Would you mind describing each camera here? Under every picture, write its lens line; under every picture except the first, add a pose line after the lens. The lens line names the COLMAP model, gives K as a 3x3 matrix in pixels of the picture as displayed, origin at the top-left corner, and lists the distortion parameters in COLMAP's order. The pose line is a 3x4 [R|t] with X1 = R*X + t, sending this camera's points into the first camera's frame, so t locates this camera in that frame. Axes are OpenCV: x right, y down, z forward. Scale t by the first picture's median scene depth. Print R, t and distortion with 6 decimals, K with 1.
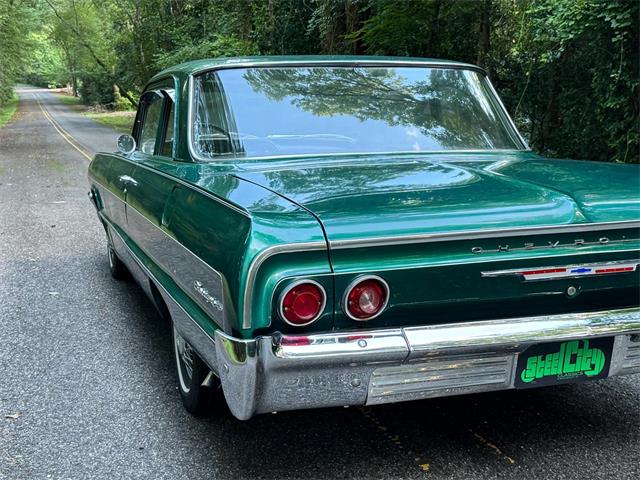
lens RADIAL K [[890.8, 0, 320.0], [0, 890.8, 240.0], [0, 0, 1]] dist [0.200161, 0.008797]
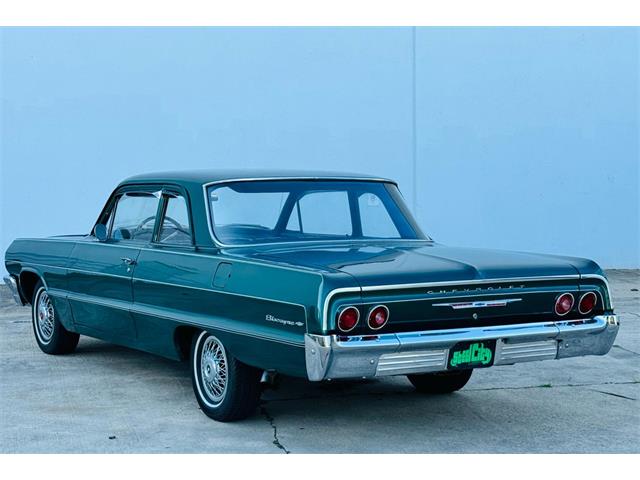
lens RADIAL K [[1376.2, 0, 306.6], [0, 1376.2, 251.7], [0, 0, 1]] dist [0.254589, 0.142187]
pose [[0.979840, -0.002070, 0.199774, -0.651530], [0.018306, 0.996670, -0.079457, 0.147939], [-0.198944, 0.081512, 0.976615, -1.782273]]
